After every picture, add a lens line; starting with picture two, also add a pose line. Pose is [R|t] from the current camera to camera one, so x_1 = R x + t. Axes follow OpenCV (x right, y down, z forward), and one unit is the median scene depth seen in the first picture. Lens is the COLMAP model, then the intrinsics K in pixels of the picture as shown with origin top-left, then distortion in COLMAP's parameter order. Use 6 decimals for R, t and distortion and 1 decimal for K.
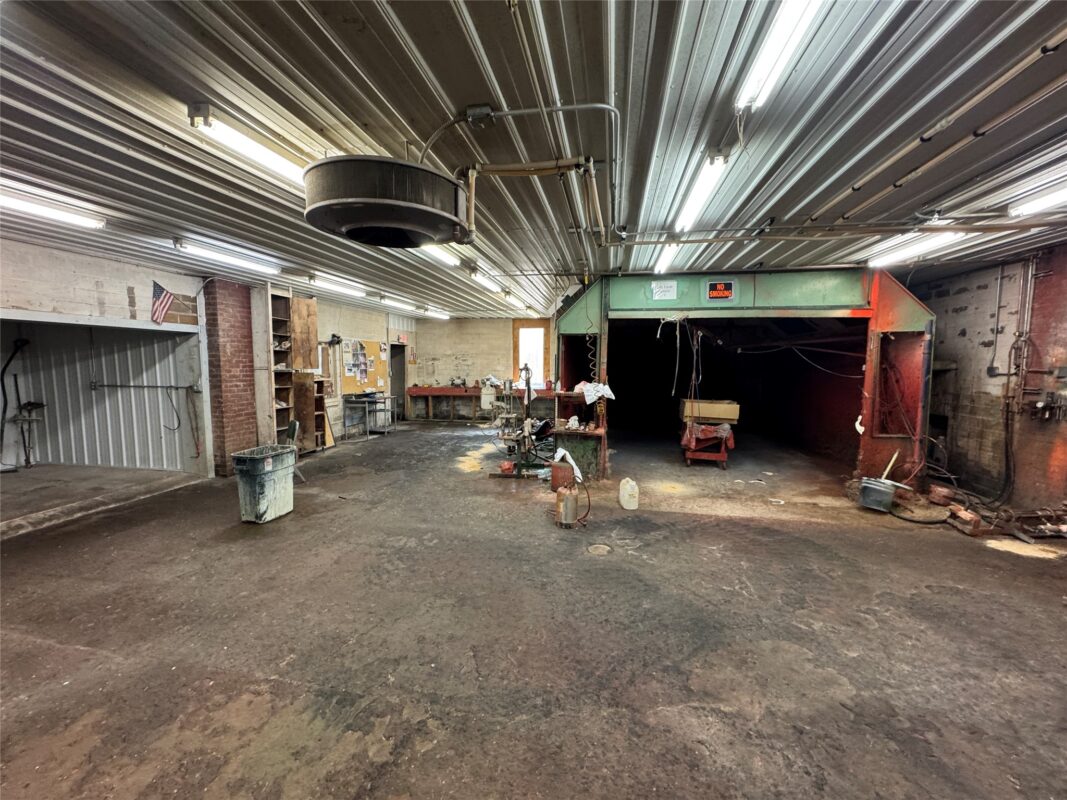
lens RADIAL K [[426.6, 0, 533.5], [0, 426.6, 400.0], [0, 0, 1]] dist [0.000310, 0.000065]
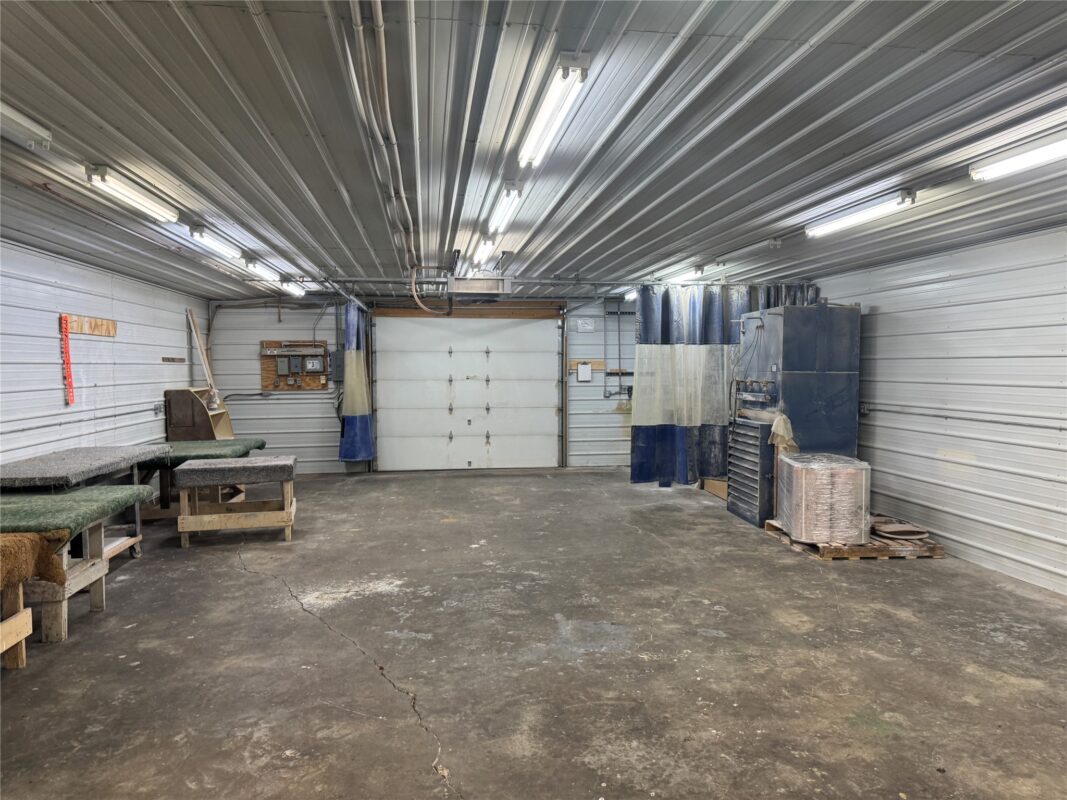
lens RADIAL K [[742.0, 0, 533.5], [0, 742.0, 400.0], [0, 0, 1]] dist [0.058349, 0.000236]
pose [[0.946783, -0.011466, 0.321669, -0.118371], [0.028266, 0.998466, -0.047606, 0.063360], [-0.320630, 0.054165, 0.945655, -0.634674]]
